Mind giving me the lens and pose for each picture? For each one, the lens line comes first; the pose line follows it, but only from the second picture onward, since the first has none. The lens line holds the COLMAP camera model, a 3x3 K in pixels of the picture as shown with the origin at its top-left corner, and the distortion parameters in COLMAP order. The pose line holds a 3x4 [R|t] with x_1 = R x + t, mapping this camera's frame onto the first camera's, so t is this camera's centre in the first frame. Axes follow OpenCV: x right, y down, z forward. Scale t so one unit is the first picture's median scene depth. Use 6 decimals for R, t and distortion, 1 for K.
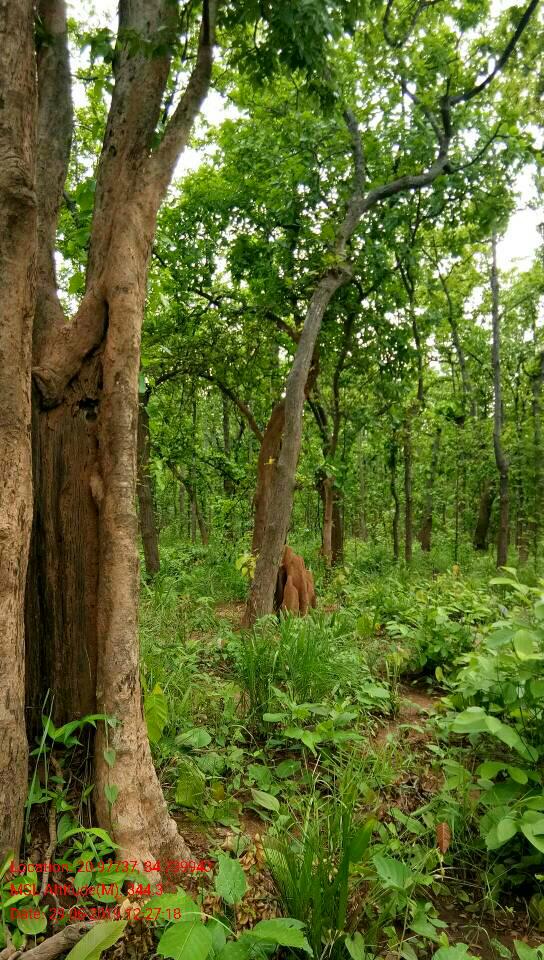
lens RADIAL K [[758.8, 0, 277.2], [0, 758.8, 482.0], [0, 0, 1]] dist [0.116216, -0.153097]
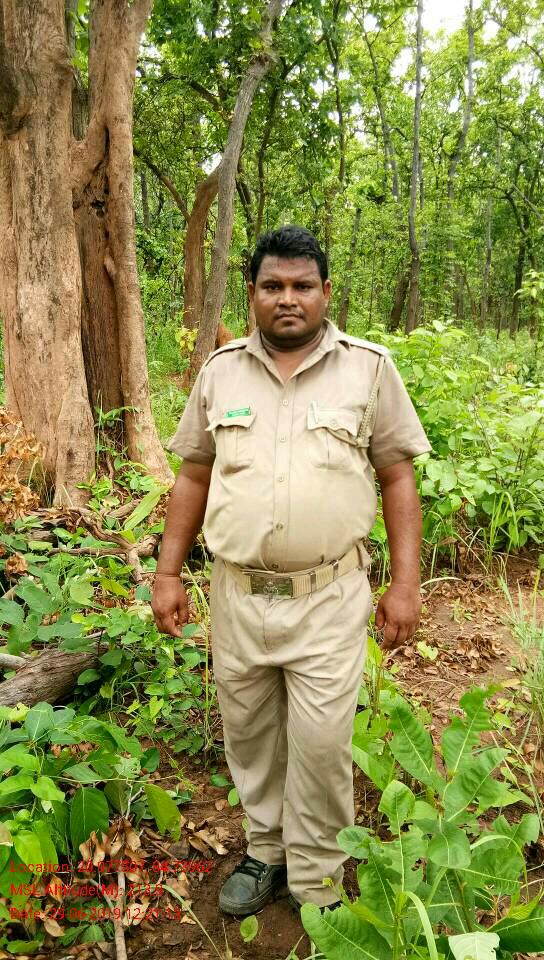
lens RADIAL K [[758.8, 0, 277.2], [0, 758.8, 482.0], [0, 0, 1]] dist [0.116216, -0.153097]
pose [[0.994717, -0.019435, 0.100794, -0.014592], [-0.009083, 0.961397, 0.275016, -0.000419], [-0.102248, -0.274478, 0.956142, -0.126245]]
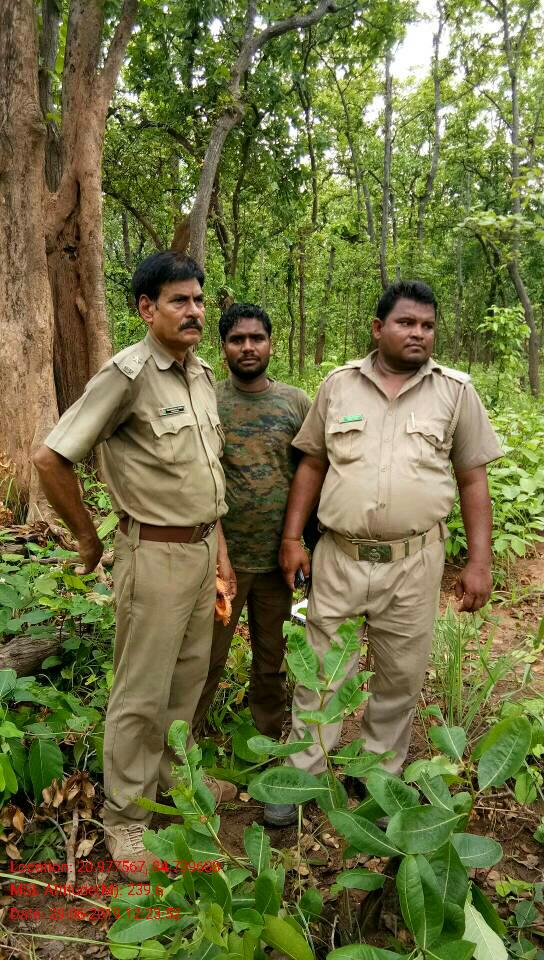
lens RADIAL K [[758.8, 0, 277.2], [0, 758.8, 482.0], [0, 0, 1]] dist [0.116216, -0.153097]
pose [[0.992189, -0.023725, 0.122467, -0.006060], [-0.005509, 0.972456, 0.233023, -0.001866], [-0.124622, -0.231877, 0.964729, -0.155185]]
